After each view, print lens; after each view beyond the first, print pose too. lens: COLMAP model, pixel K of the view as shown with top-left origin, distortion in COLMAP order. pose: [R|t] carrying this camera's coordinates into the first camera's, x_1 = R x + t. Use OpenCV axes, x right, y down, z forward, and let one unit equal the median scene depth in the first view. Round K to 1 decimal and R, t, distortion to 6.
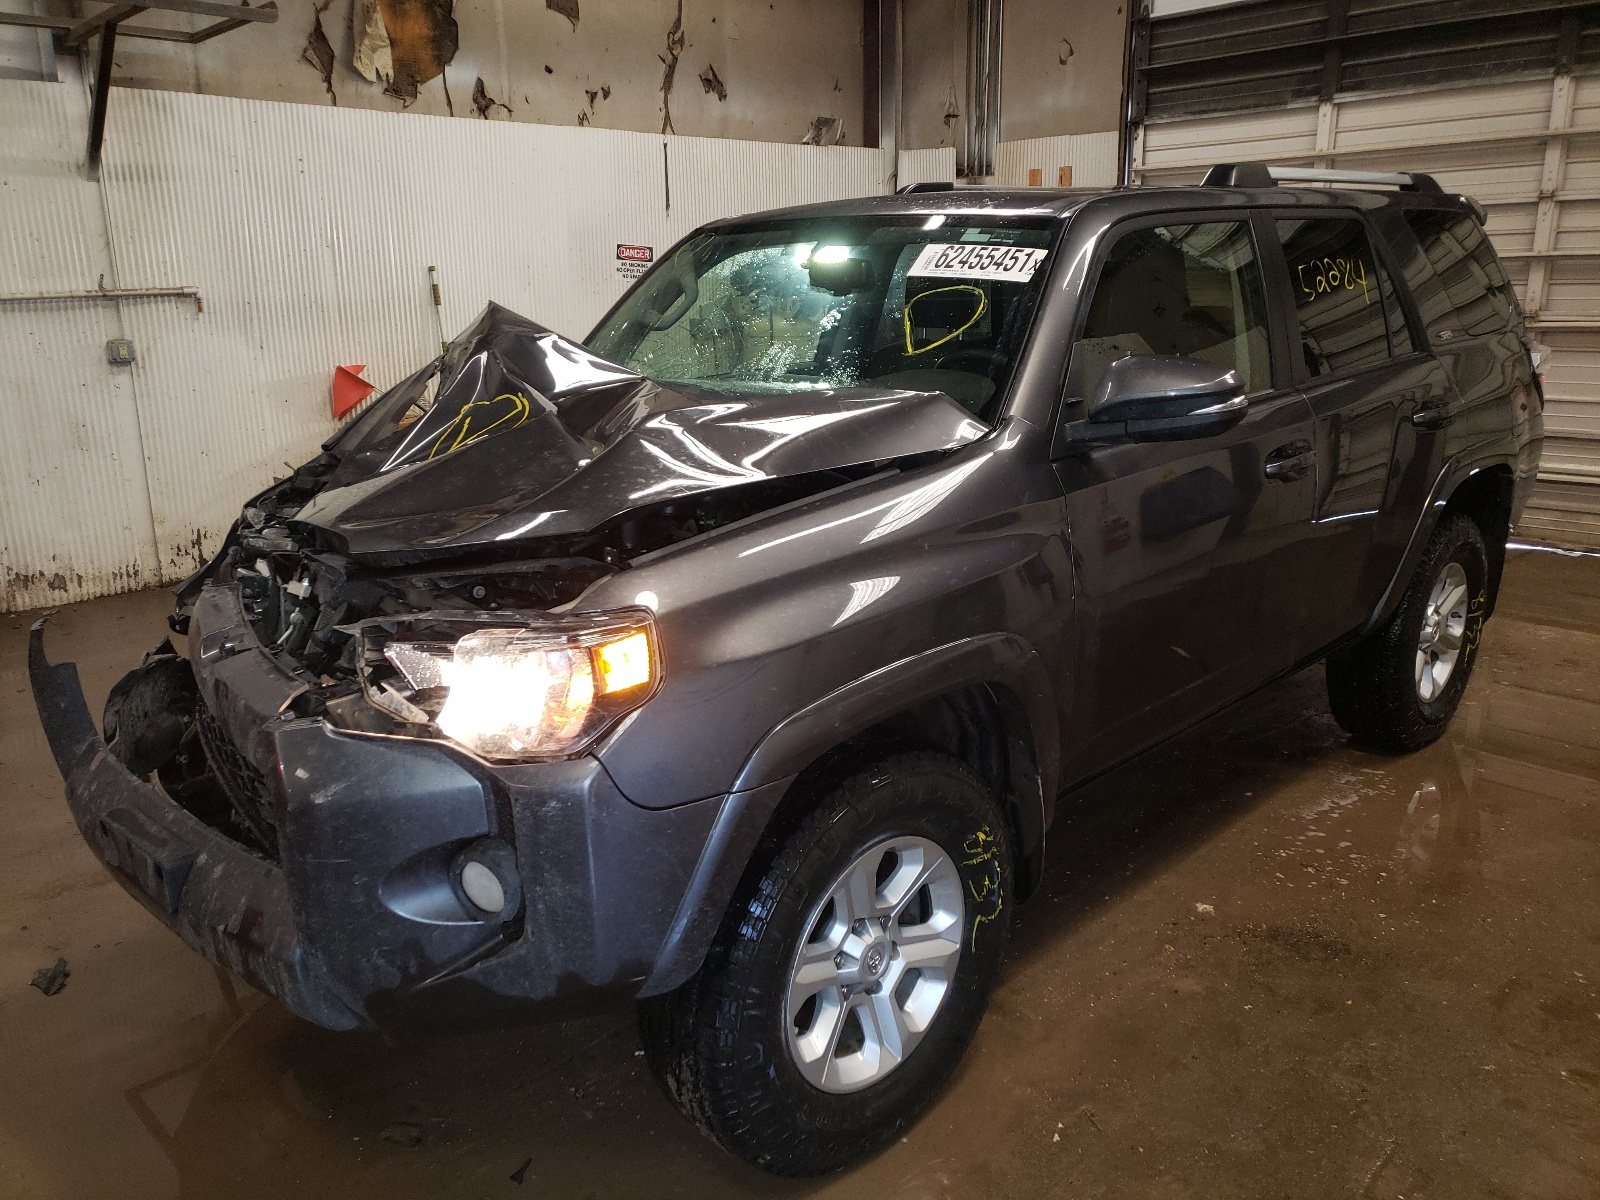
lens RADIAL K [[1206.5, 0, 800.0], [0, 1206.5, 600.0], [0, 0, 1]] dist [0.015550, 0.002238]
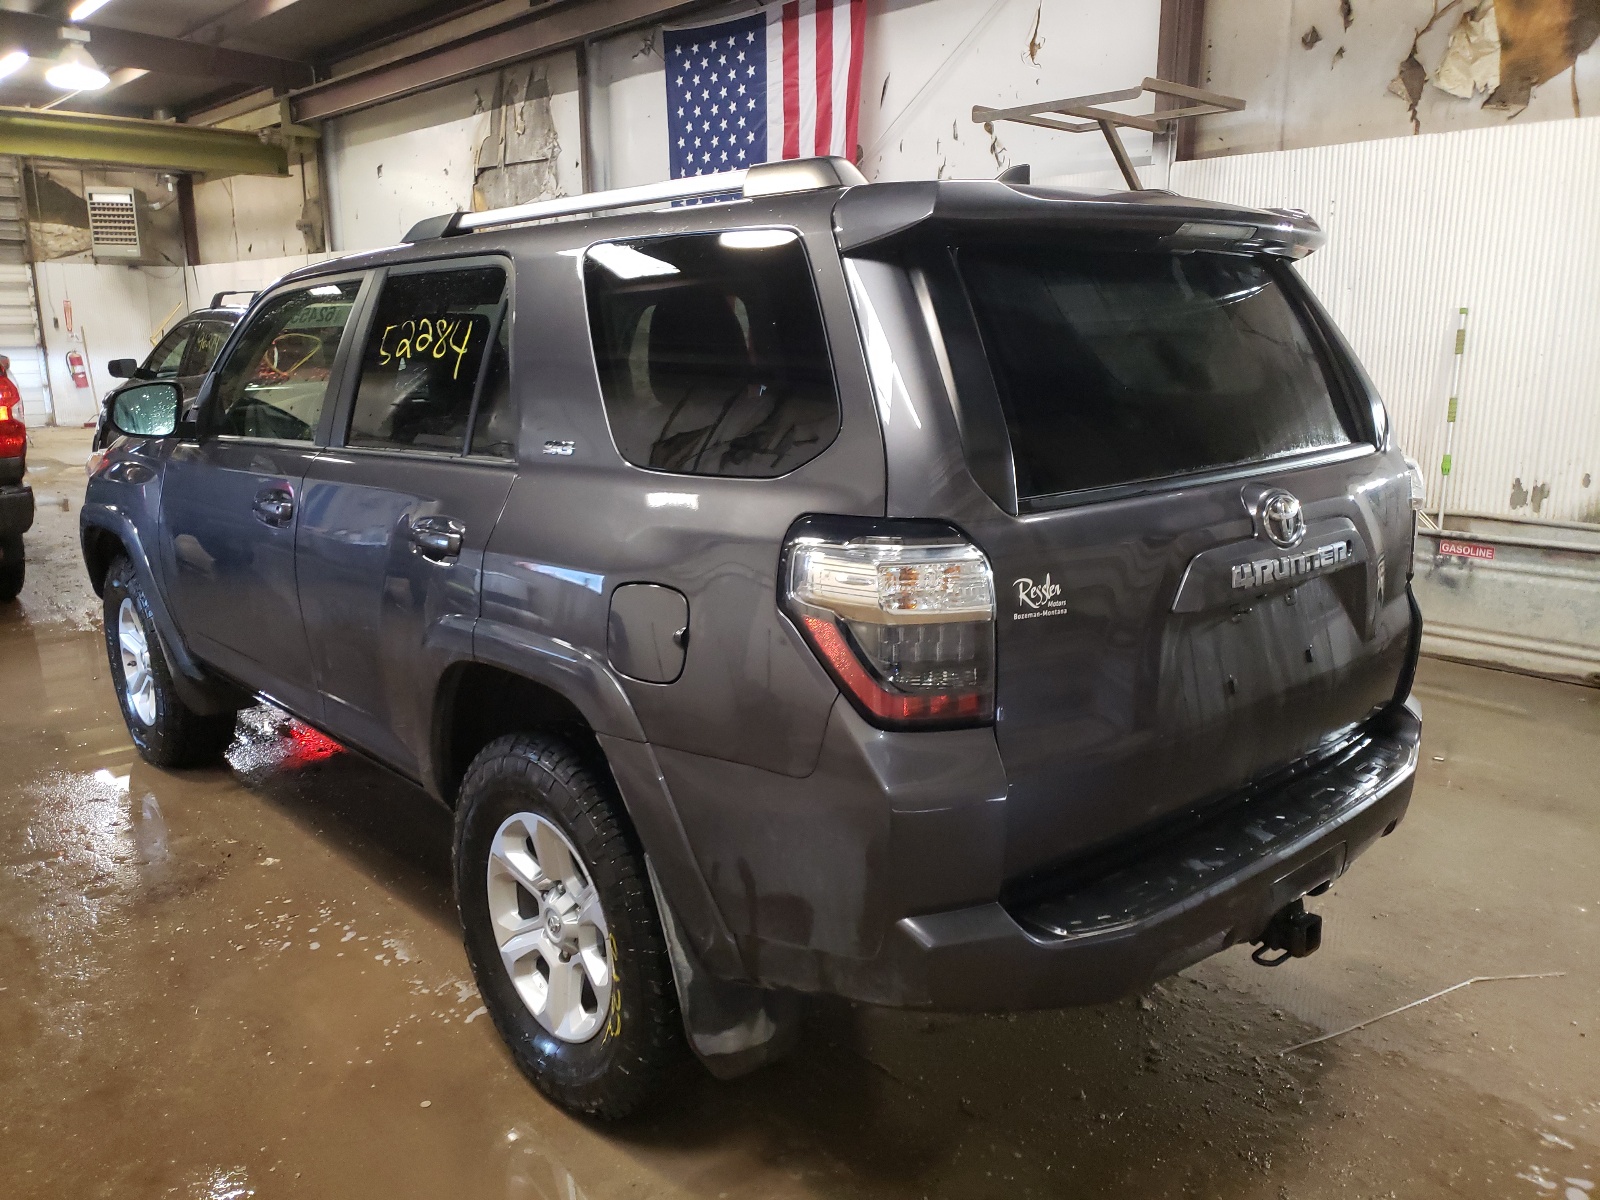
lens RADIAL K [[1234.4, 0, 780.6], [0, 1234.4, 598.6], [0, 0, 1]] dist [0.022807, -0.004044]
pose [[-0.044516, 0.228643, -0.972492, 0.635116], [-0.256465, 0.938217, 0.232325, -0.176066], [0.965528, 0.259752, 0.016873, 0.617703]]
